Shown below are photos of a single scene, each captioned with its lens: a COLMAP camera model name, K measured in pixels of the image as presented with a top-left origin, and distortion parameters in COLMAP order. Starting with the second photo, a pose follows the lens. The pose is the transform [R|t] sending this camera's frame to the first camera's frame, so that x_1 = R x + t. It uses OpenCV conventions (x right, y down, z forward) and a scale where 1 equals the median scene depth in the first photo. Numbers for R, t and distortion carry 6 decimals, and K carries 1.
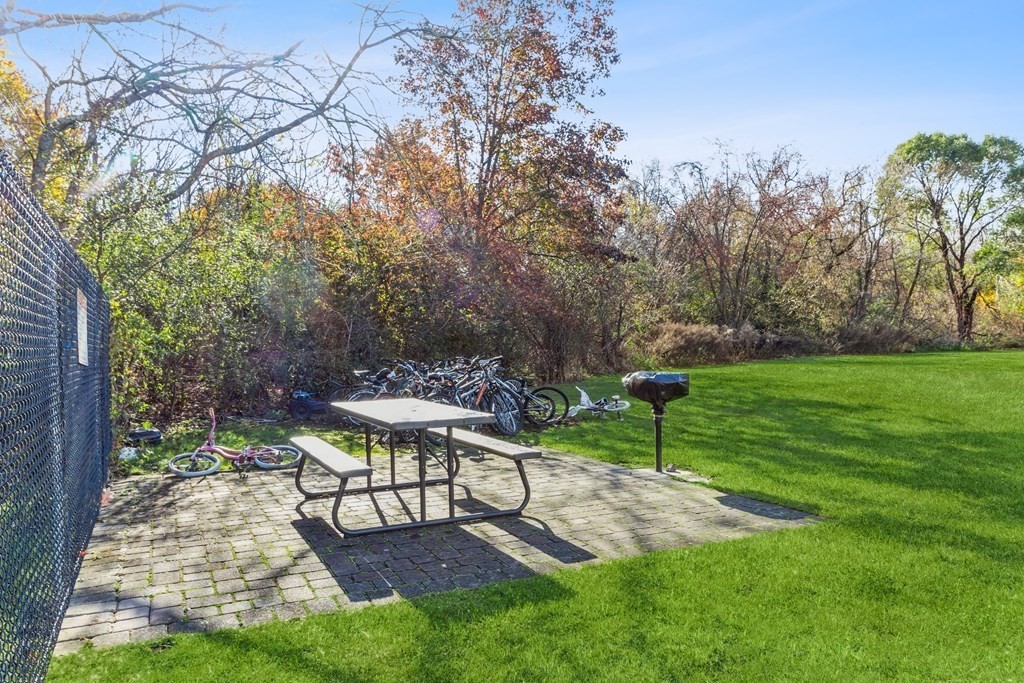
lens RADIAL K [[757.7, 0, 511.7], [0, 757.7, 374.0], [0, 0, 1]] dist [-0.016352, -0.002051]
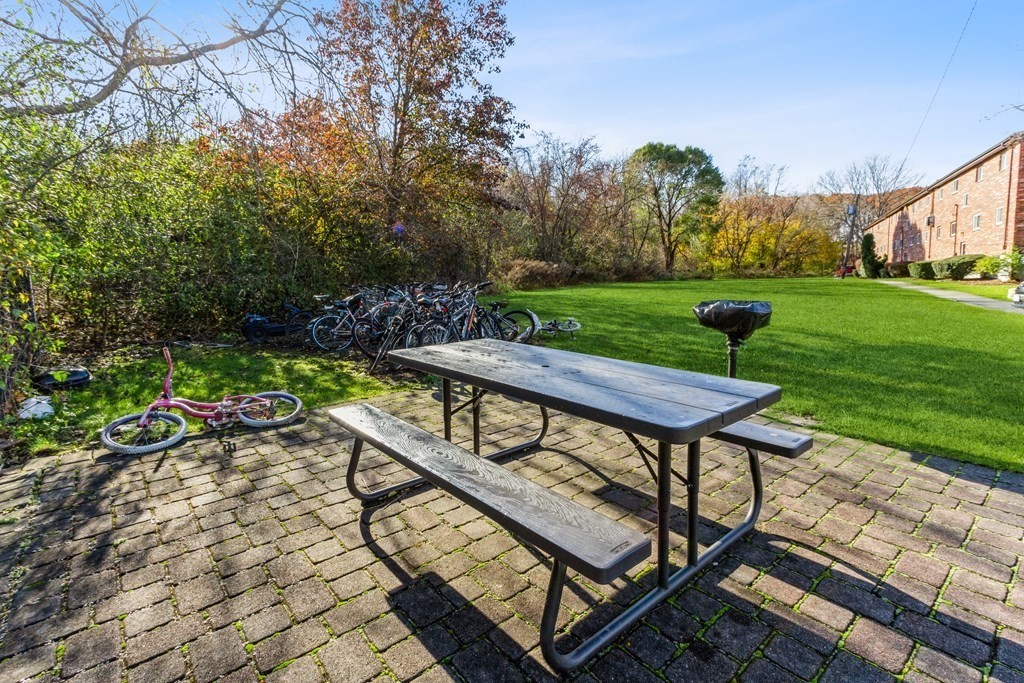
lens RADIAL K [[490.5, 0, 516.5], [0, 490.5, 337.2], [0, 0, 1]] dist [0.016883, -0.000150]
pose [[0.964259, -0.023059, 0.263956, -0.085438], [-0.000114, 0.996170, 0.087440, -0.004123], [-0.264962, -0.084345, 0.960563, 0.195481]]
